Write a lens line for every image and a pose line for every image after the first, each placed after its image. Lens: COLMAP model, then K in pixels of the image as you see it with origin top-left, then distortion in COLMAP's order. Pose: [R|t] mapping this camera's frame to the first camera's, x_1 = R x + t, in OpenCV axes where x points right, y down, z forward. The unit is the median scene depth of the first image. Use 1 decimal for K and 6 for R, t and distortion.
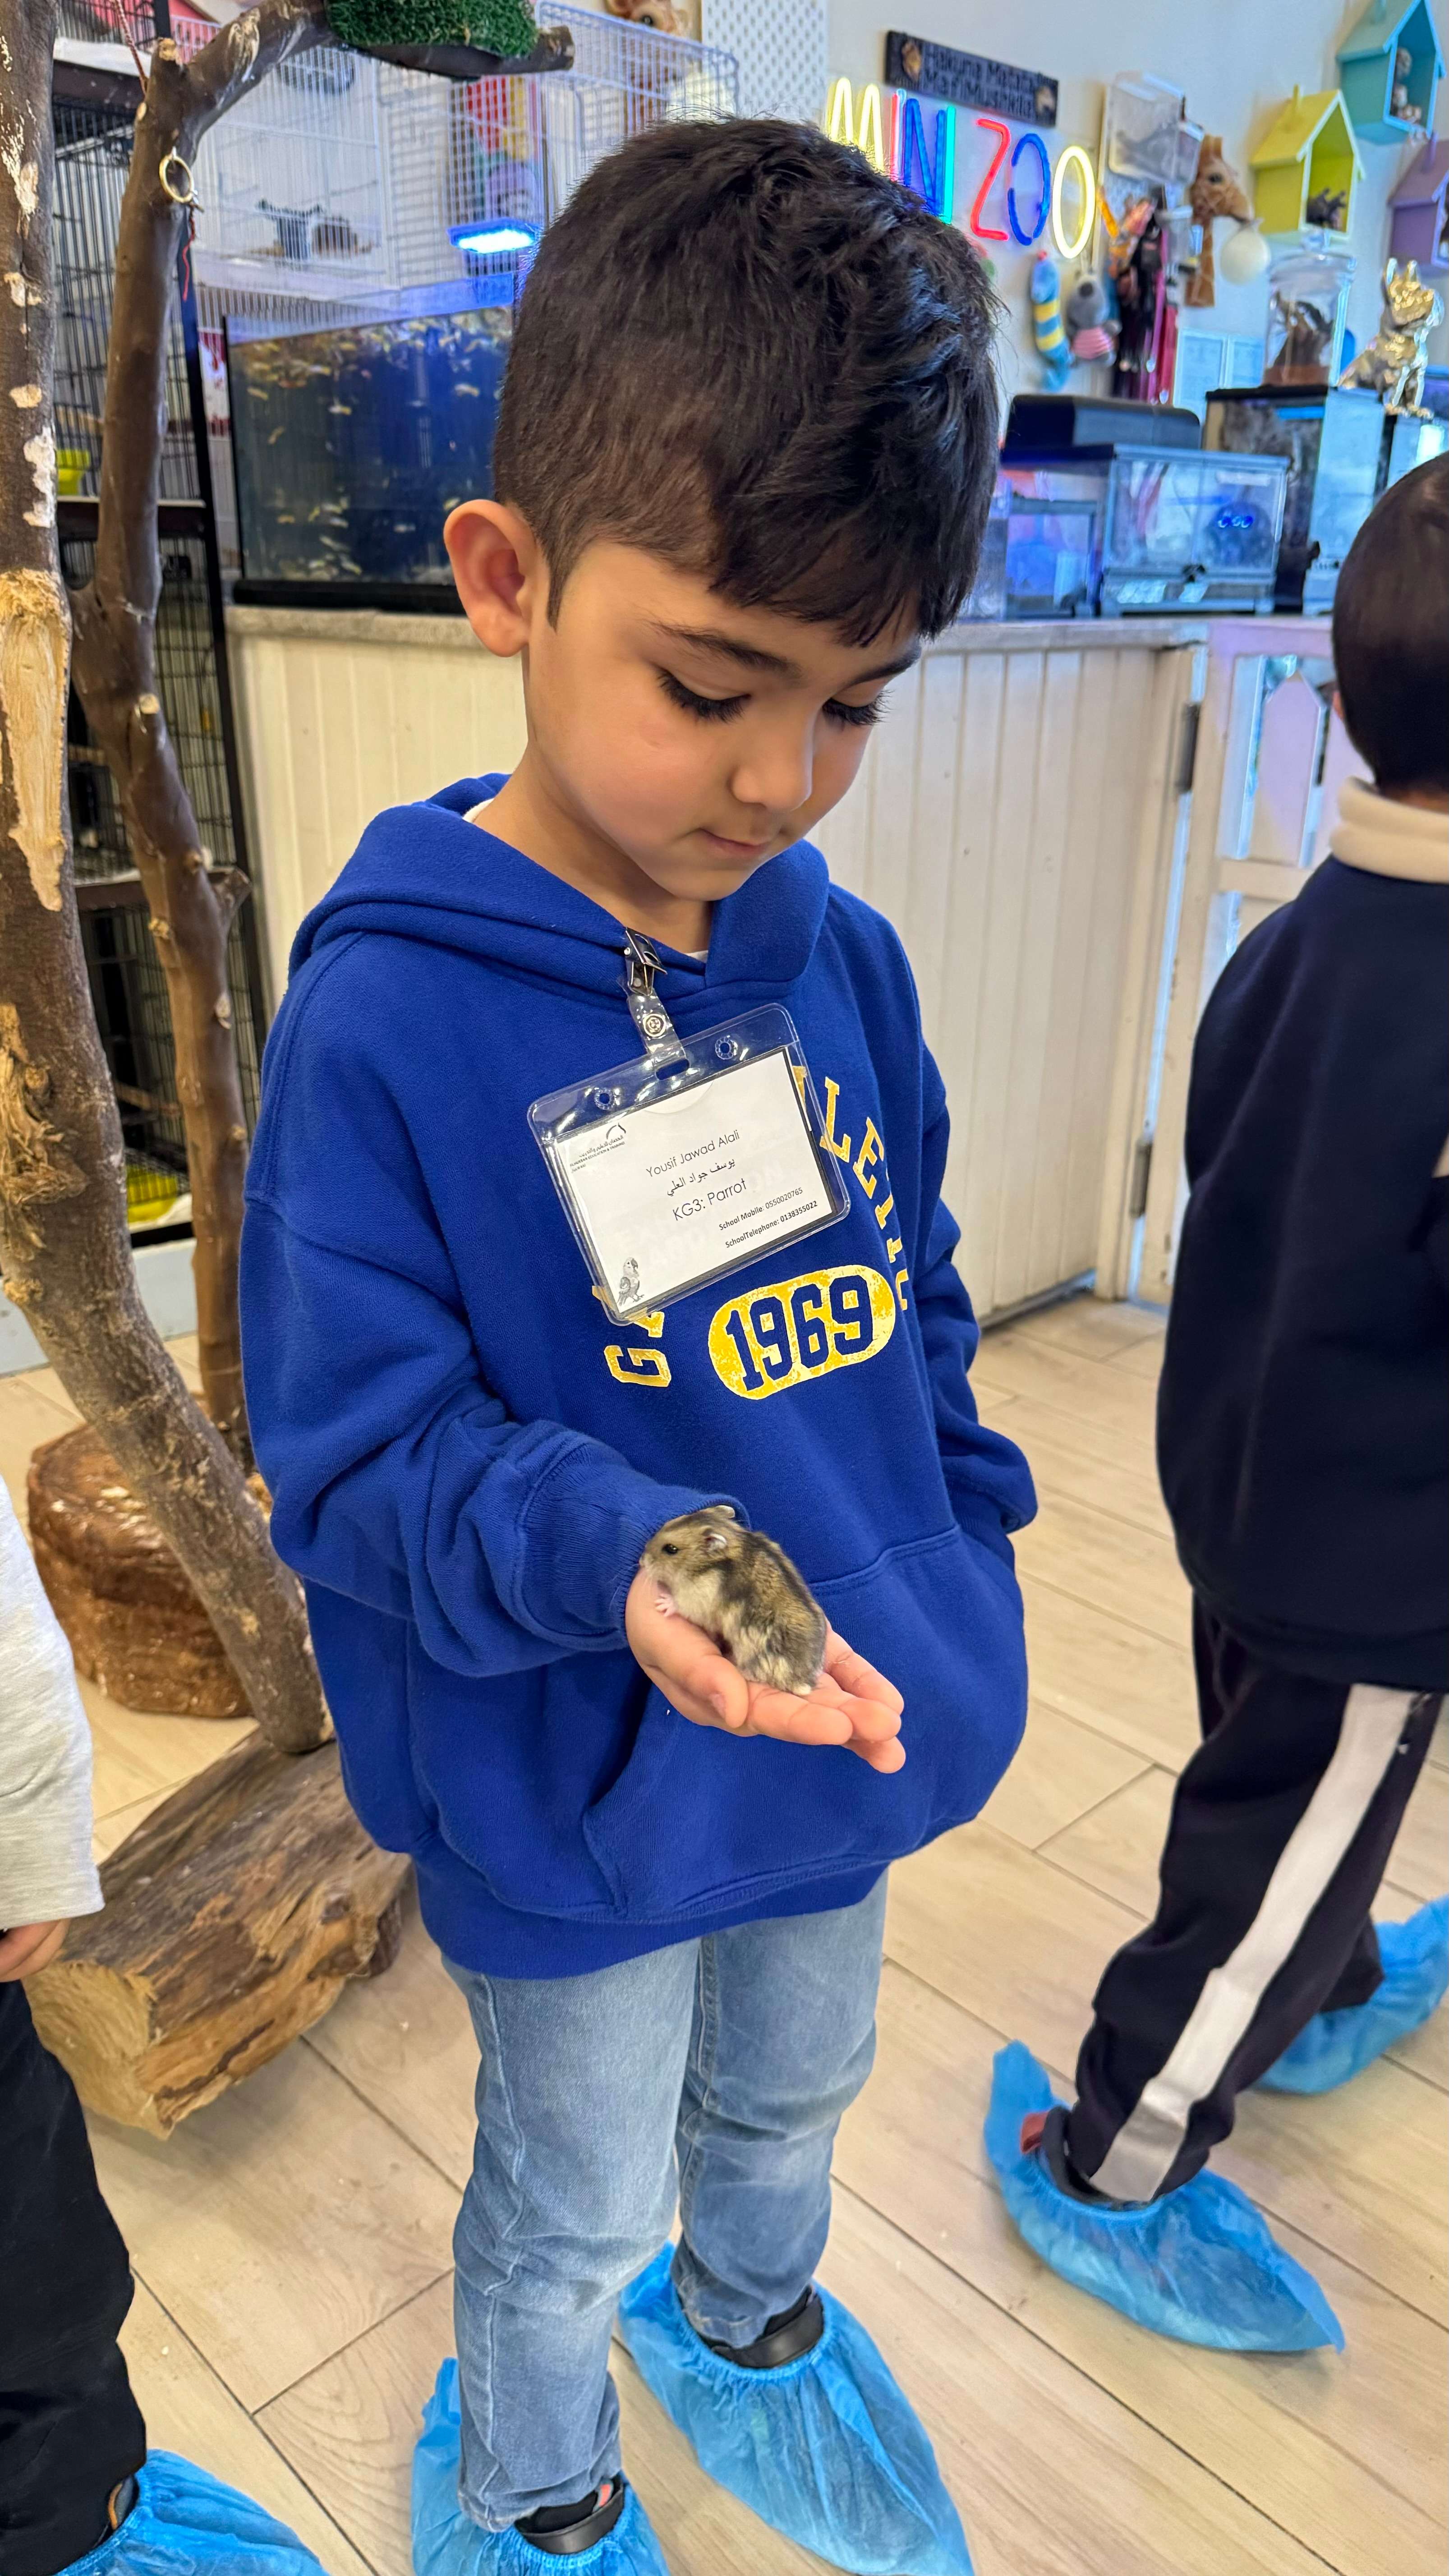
lens RADIAL K [[1856.4, 0, 723.2], [0, 1856.4, 1299.8], [0, 0, 1]] dist [0.008188, 0.002663]
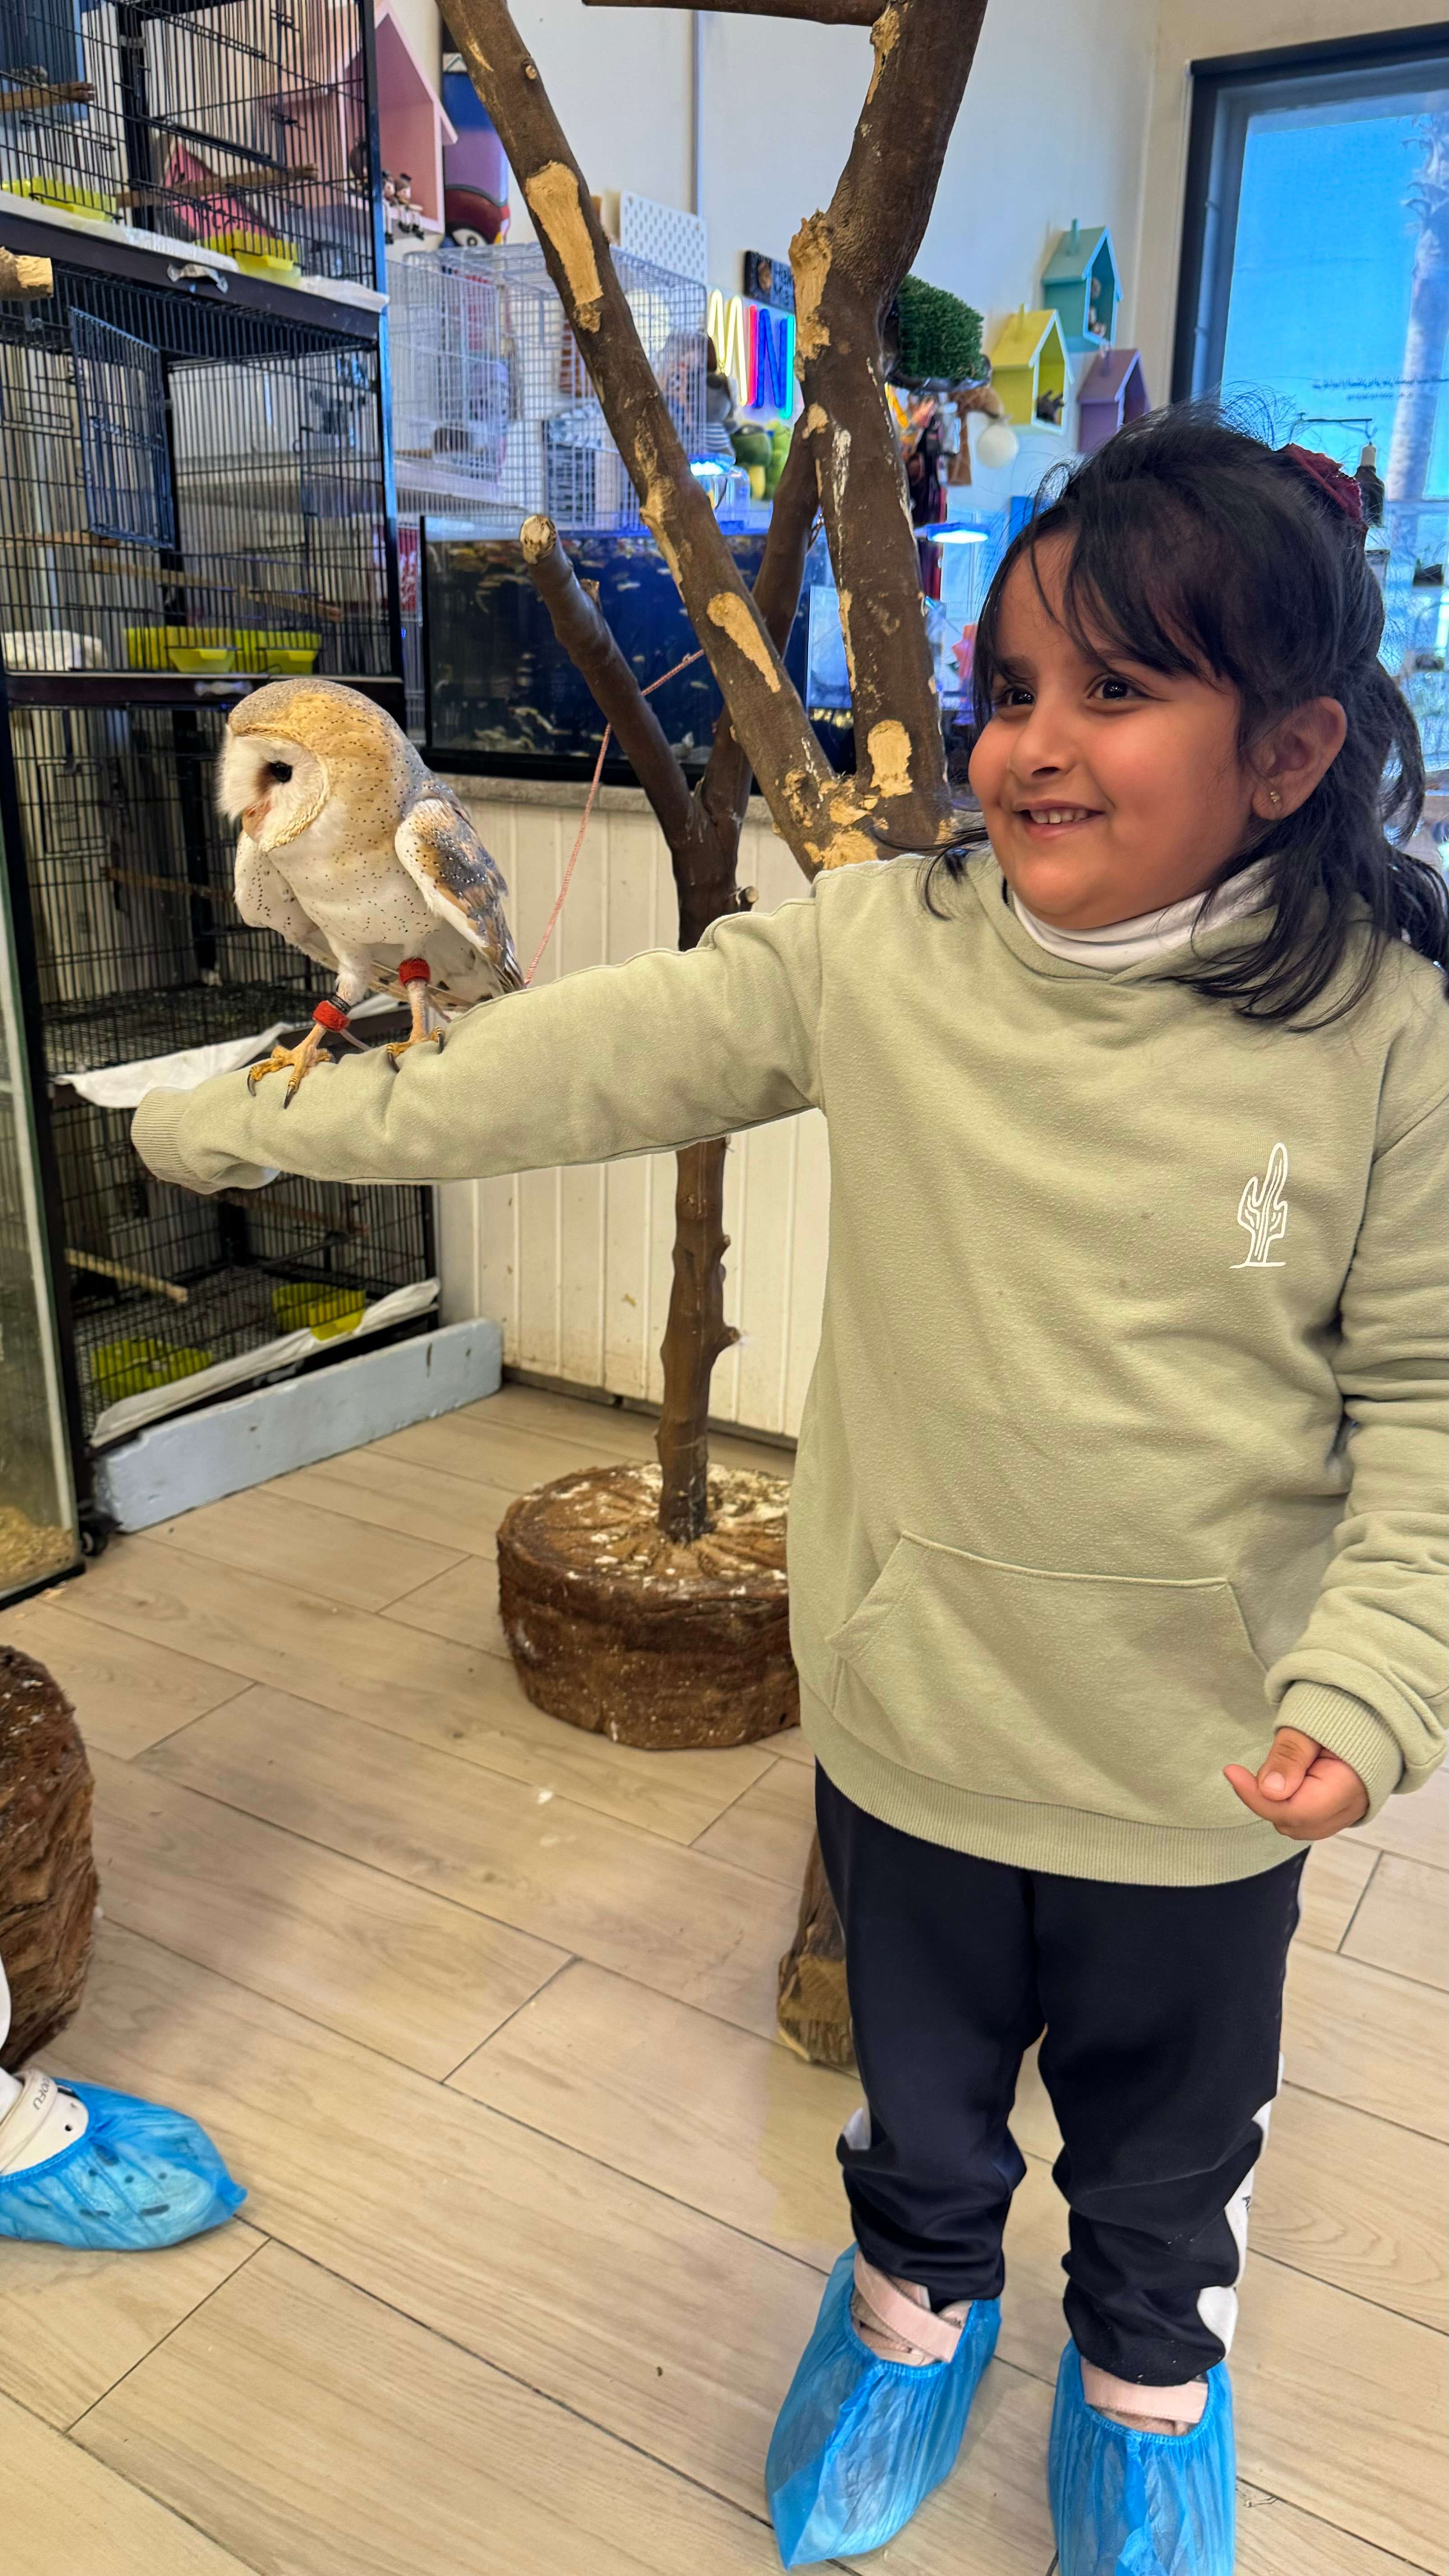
lens RADIAL K [[1856.4, 0, 725.0], [0, 1856.4, 1284.0], [0, 0, 1]] dist [0.008188, 0.002663]
pose [[0.968759, -0.065420, 0.239221, -0.235703], [0.078570, 0.995854, -0.045845, -0.002802], [-0.235230, 0.063208, 0.969882, -0.057052]]
